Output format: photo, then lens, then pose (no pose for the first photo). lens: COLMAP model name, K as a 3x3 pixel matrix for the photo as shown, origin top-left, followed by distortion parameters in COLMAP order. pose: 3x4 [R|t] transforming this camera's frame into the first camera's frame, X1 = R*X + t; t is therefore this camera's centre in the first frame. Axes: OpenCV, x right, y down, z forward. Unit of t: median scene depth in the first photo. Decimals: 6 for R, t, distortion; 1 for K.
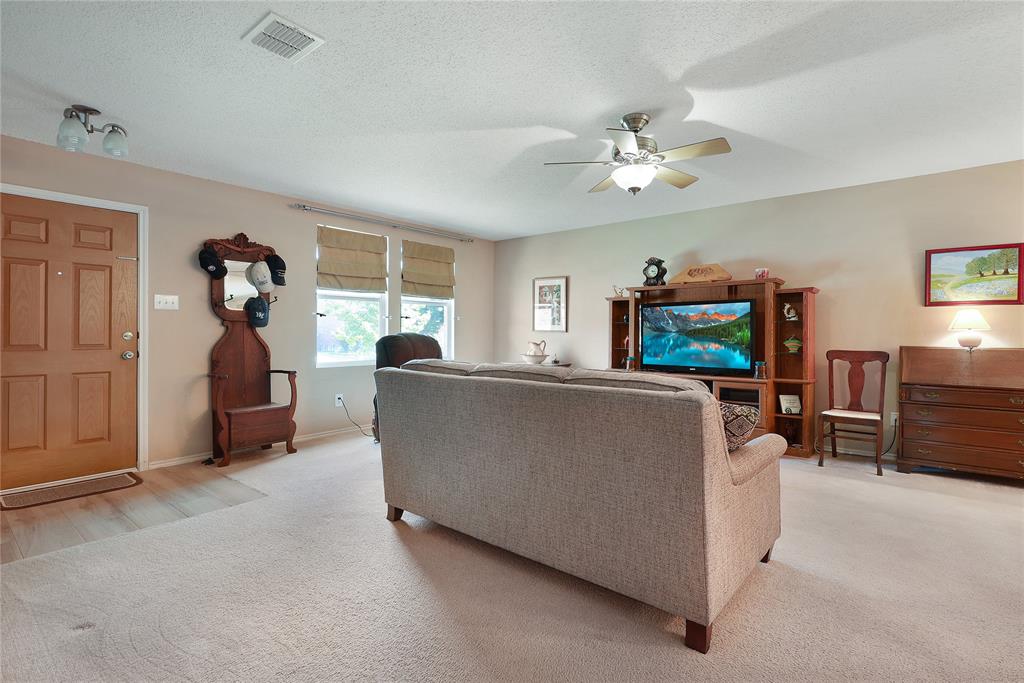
lens RADIAL K [[484.6, 0, 511.4], [0, 484.6, 332.4], [0, 0, 1]] dist [-0.000835, 0.000033]
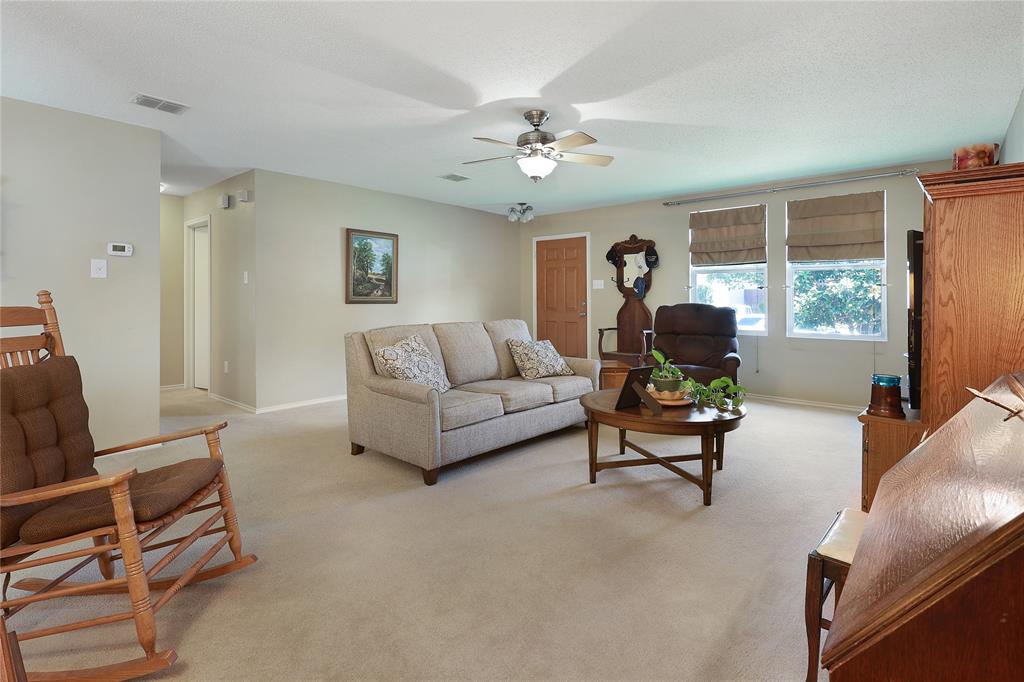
lens RADIAL K [[498.0, 0, 502.4], [0, 498.0, 307.4], [0, 0, 1]] dist [0.000814, 0.000647]
pose [[-0.038956, 0.014131, -0.999141, 0.953450], [-0.004511, 0.999887, 0.014317, -0.003271], [0.999231, 0.005065, -0.038887, 0.647044]]
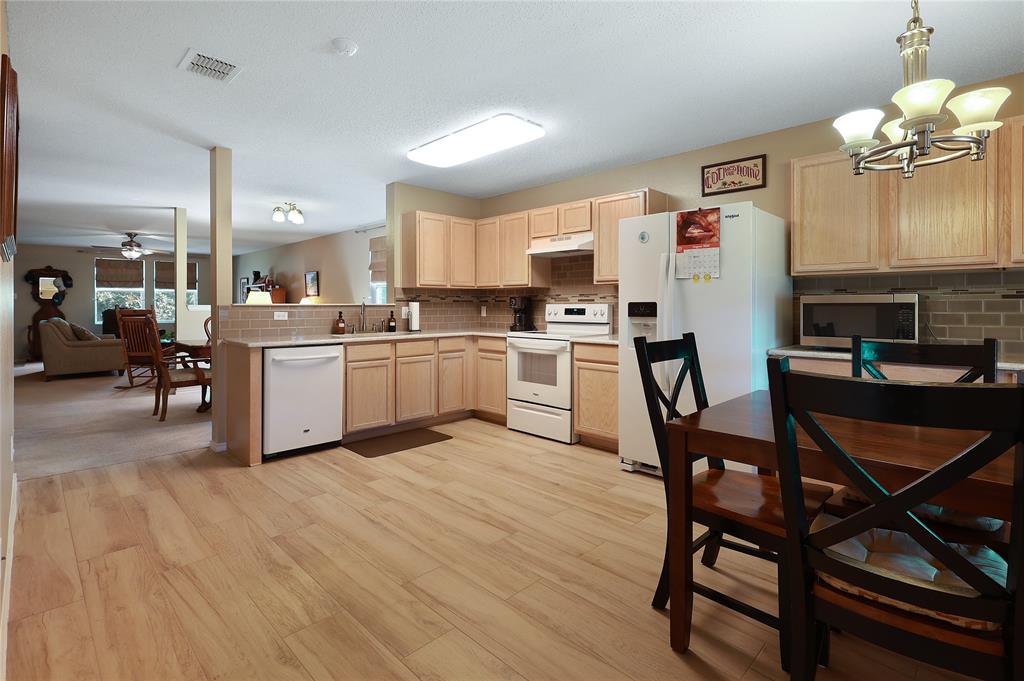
lens RADIAL K [[492.3, 0, 513.8], [0, 492.3, 304.2], [0, 0, 1]] dist [0.001588, 0.000928]
pose [[0.995435, -0.002497, -0.095411, 1.845683], [0.002379, 0.999996, -0.001349, -0.010423], [0.095414, 0.001116, 0.995437, -1.117708]]
